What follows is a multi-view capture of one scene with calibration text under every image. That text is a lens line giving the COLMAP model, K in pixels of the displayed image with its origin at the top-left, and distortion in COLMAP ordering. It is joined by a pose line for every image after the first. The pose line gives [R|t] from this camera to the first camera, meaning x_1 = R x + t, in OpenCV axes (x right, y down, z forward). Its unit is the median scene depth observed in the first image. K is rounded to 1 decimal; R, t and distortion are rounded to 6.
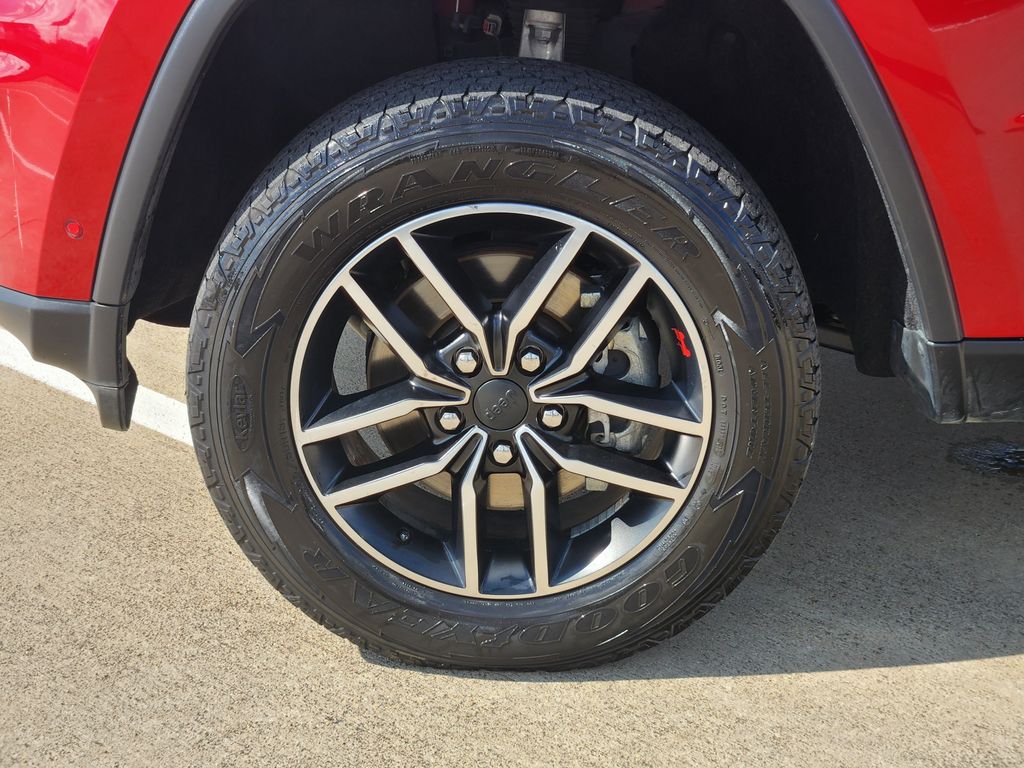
lens RADIAL K [[1881.6, 0, 512.0], [0, 1881.6, 384.0], [0, 0, 1]] dist [-0.836148, 9.189823]
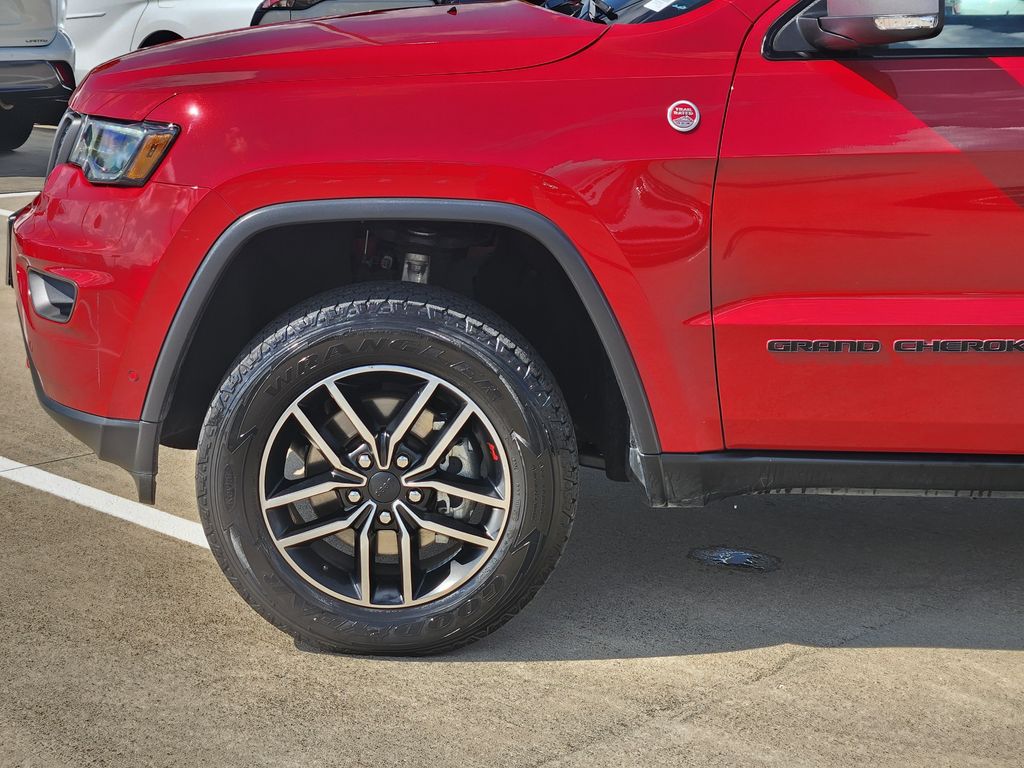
lens RADIAL K [[1881.6, 0, 512.0], [0, 1881.6, 384.0], [0, 0, 1]] dist [-0.836148, 9.189823]
pose [[0.998552, 0.022475, 0.048867, 0.023911], [-0.015496, 0.990201, -0.138784, 0.149643], [-0.051507, 0.137826, 0.989116, -0.669551]]
